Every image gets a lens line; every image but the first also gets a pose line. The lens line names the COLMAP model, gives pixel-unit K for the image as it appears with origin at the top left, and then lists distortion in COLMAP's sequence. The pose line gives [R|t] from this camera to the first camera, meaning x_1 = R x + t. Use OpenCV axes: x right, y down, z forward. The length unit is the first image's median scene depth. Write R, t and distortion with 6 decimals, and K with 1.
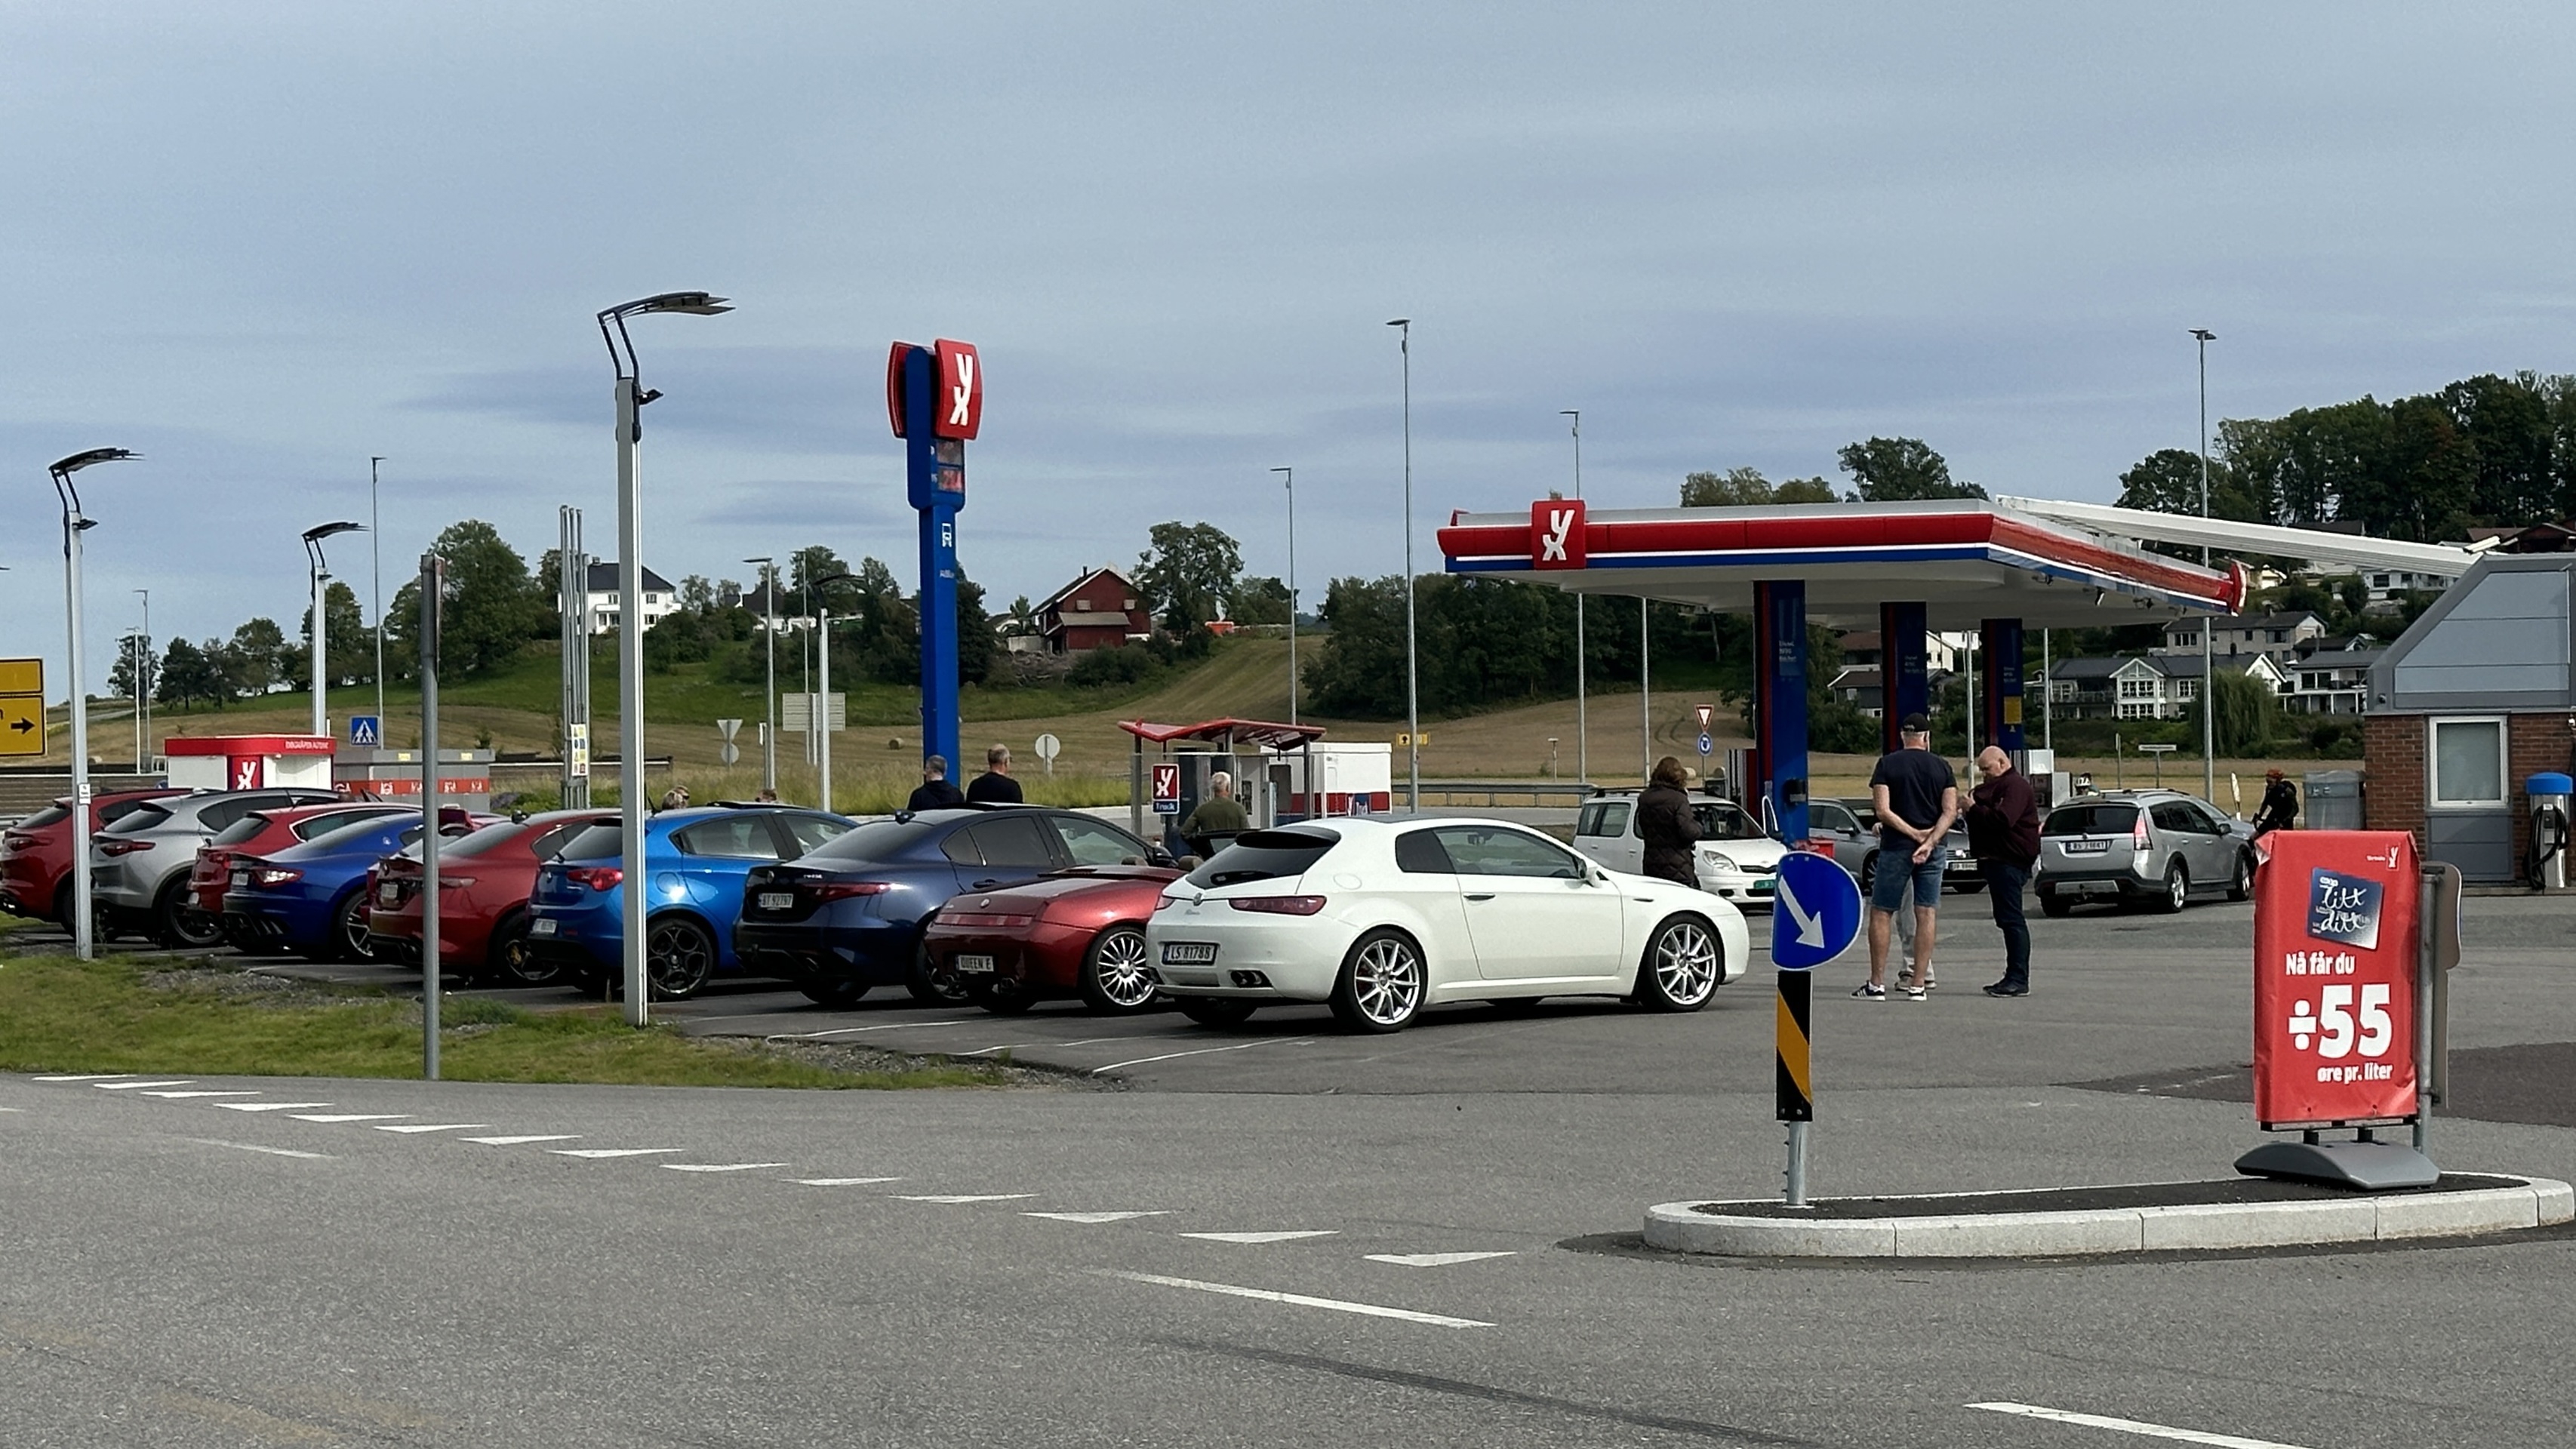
lens RADIAL K [[5065.6, 0, 1288.0], [0, 5065.6, 724.5], [0, 0, 1]] dist [0.076682, 0.183300]
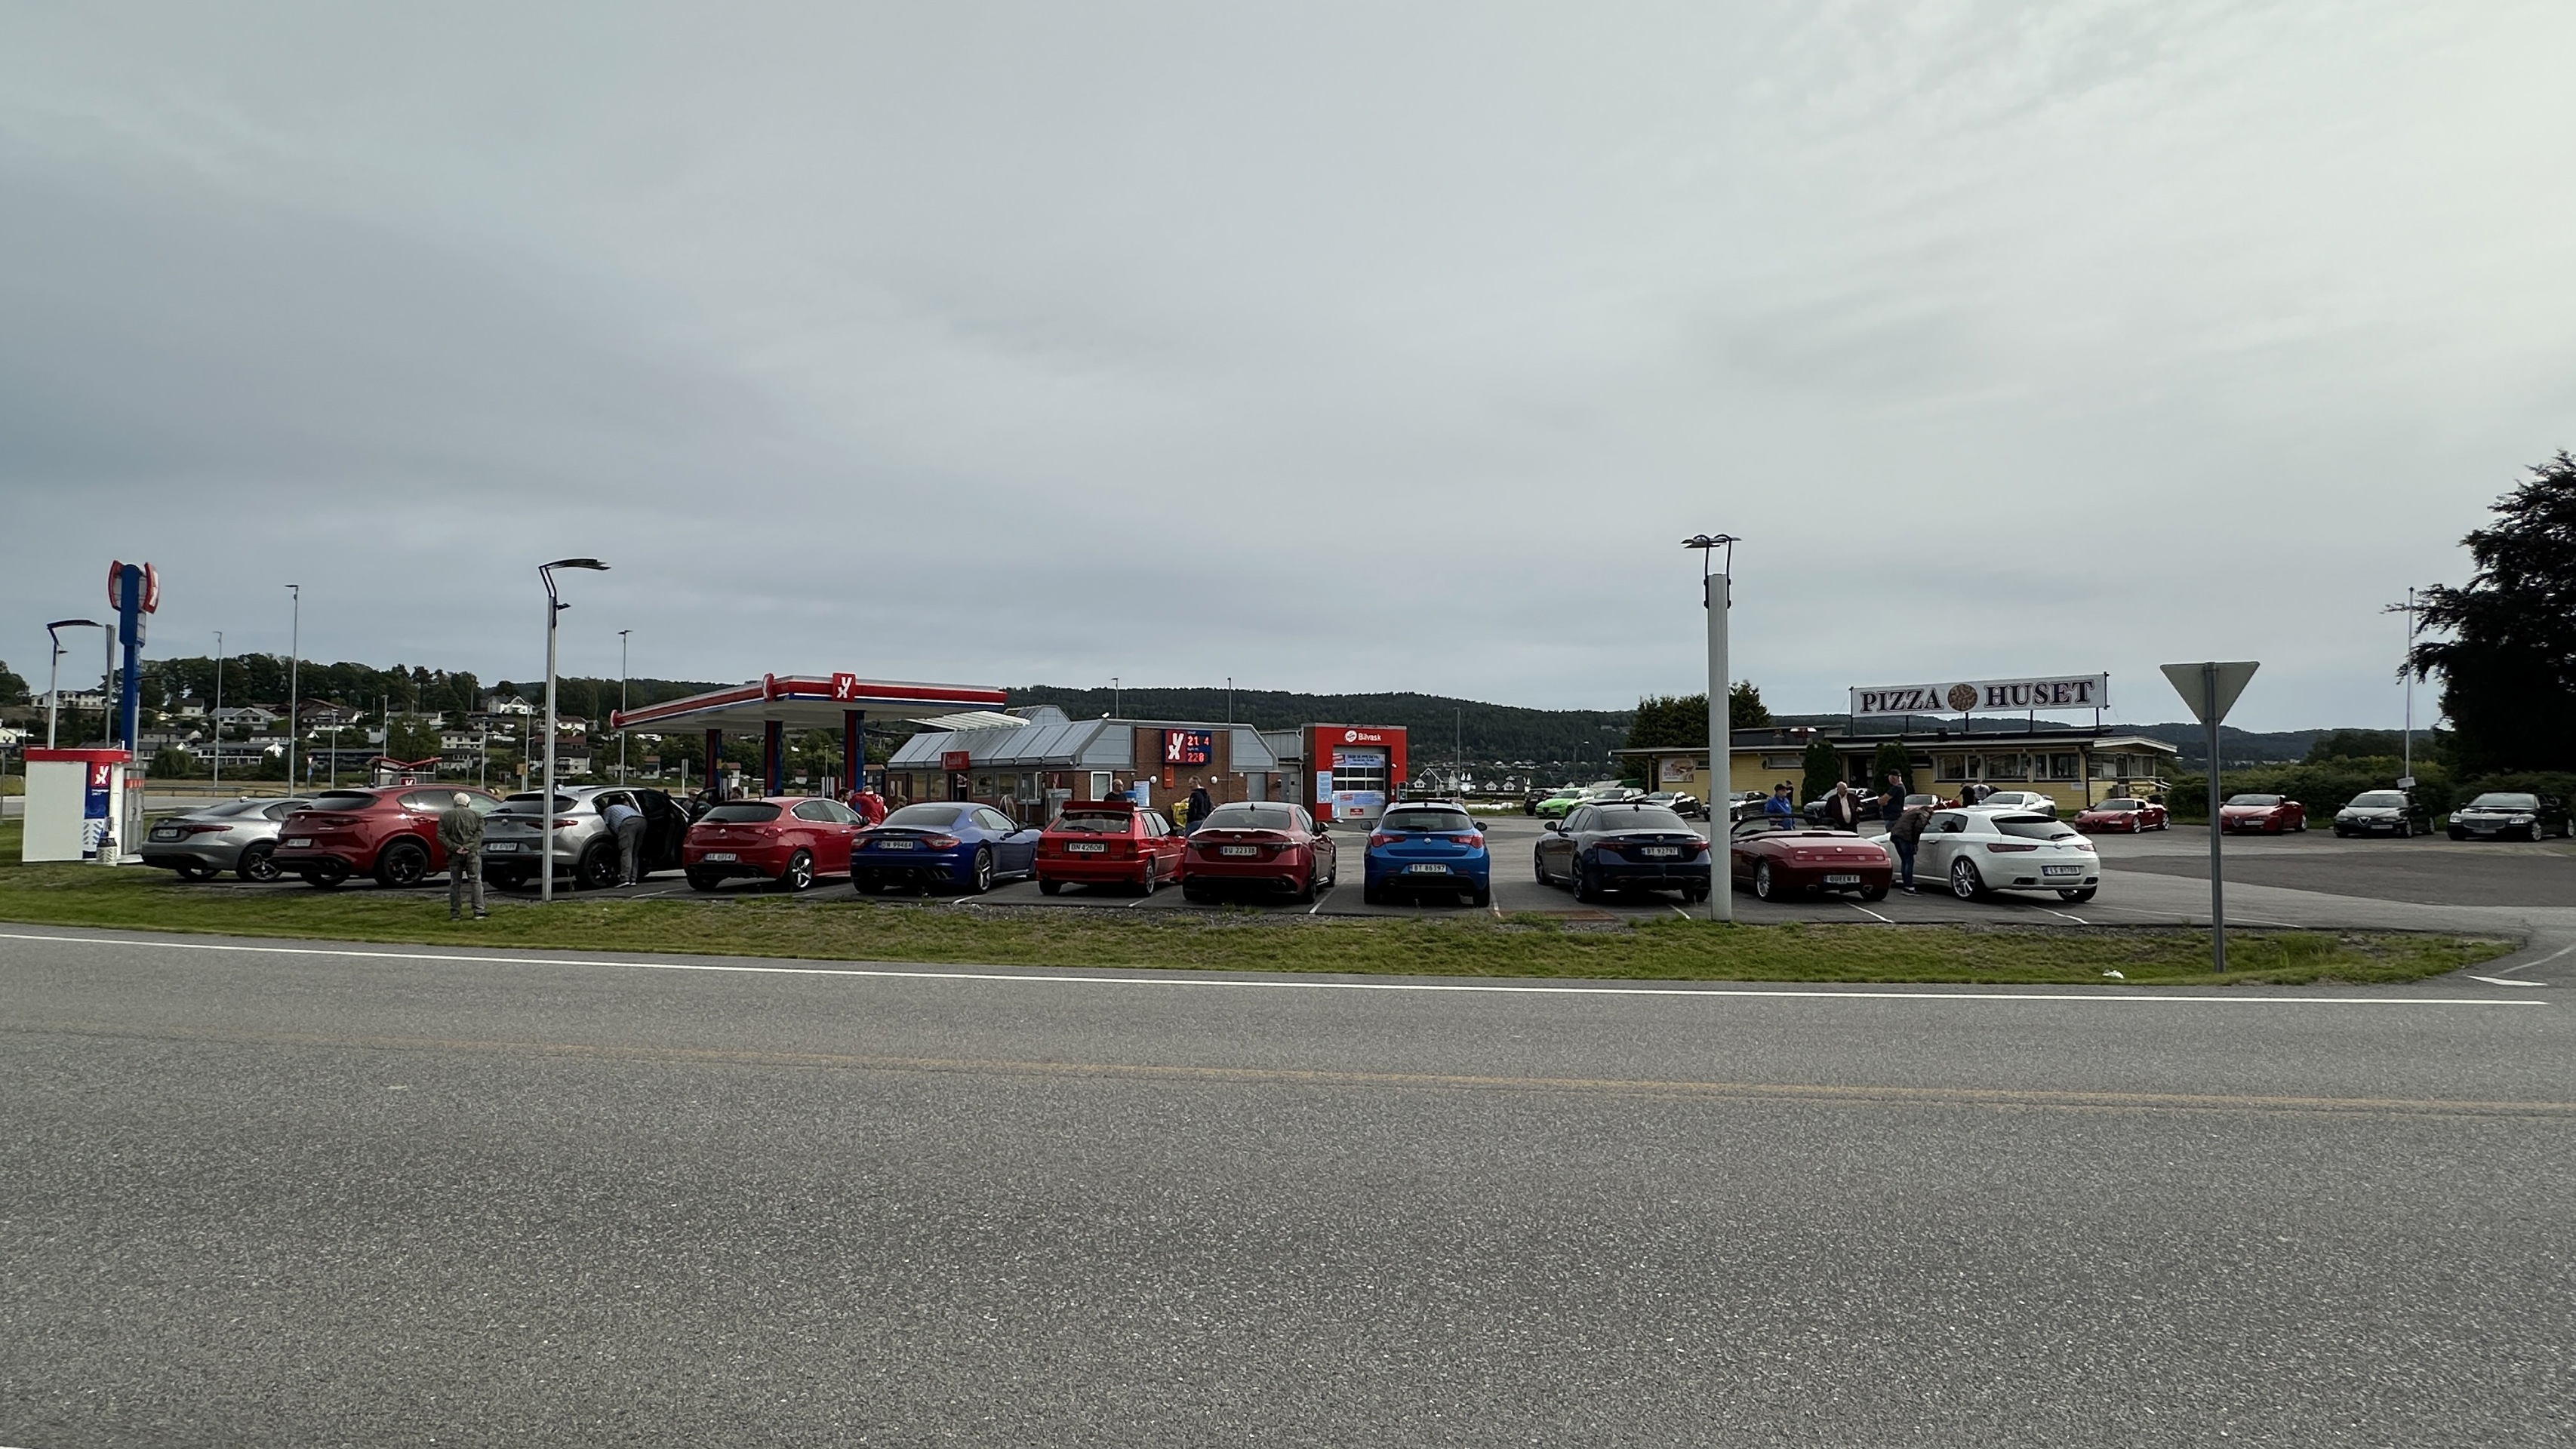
lens RADIAL K [[1264.8, 0, 1288.0], [0, 1264.8, 724.5], [0, 0, 1]] dist [0.001762, 0.000259]
pose [[0.542169, 0.054915, 0.838473, -0.239971], [-0.019079, 0.998409, -0.053053, 0.005932], [-0.840053, 0.012767, 0.542354, 0.347049]]
